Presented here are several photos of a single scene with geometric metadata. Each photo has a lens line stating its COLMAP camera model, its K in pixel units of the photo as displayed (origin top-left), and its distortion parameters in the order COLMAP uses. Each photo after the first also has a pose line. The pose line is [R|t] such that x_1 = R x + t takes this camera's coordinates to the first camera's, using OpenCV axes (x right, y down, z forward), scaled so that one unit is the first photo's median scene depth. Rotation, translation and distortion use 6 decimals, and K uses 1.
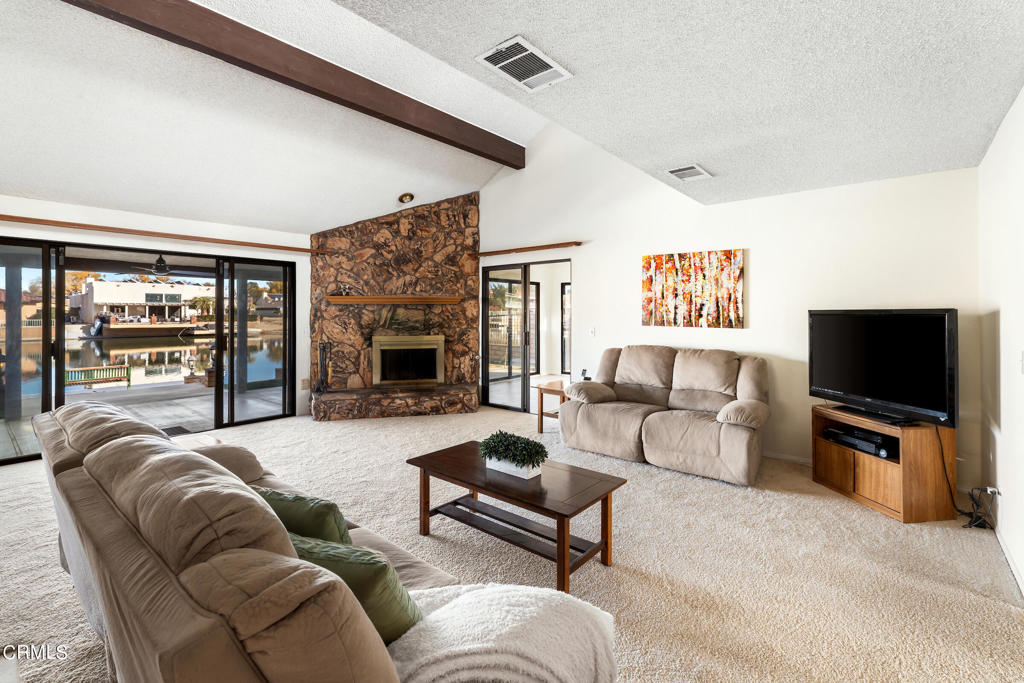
lens RADIAL K [[459.7, 0, 521.3], [0, 459.7, 310.7], [0, 0, 1]] dist [0.000576, 0.000269]
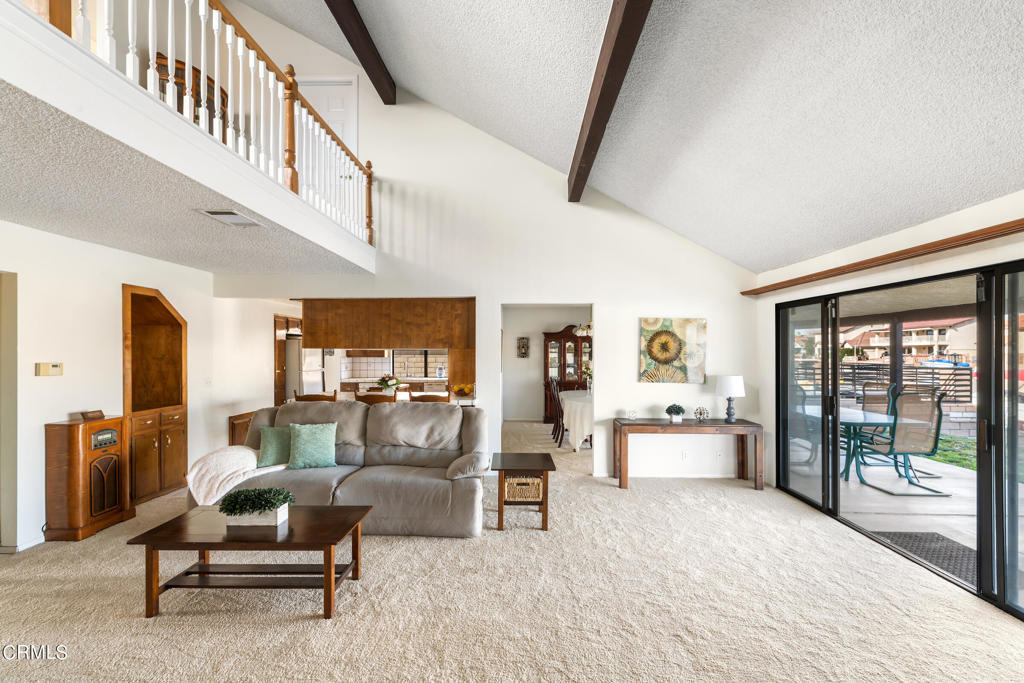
lens RADIAL K [[451.6, 0, 524.1], [0, 451.6, 352.2], [0, 0, 1]] dist [0.002102, -0.000303]
pose [[-0.775246, 0.000515, -0.631659, 0.063099], [0.001077, 0.999999, -0.000506, -0.019055], [0.631658, -0.001073, -0.775246, 0.898391]]
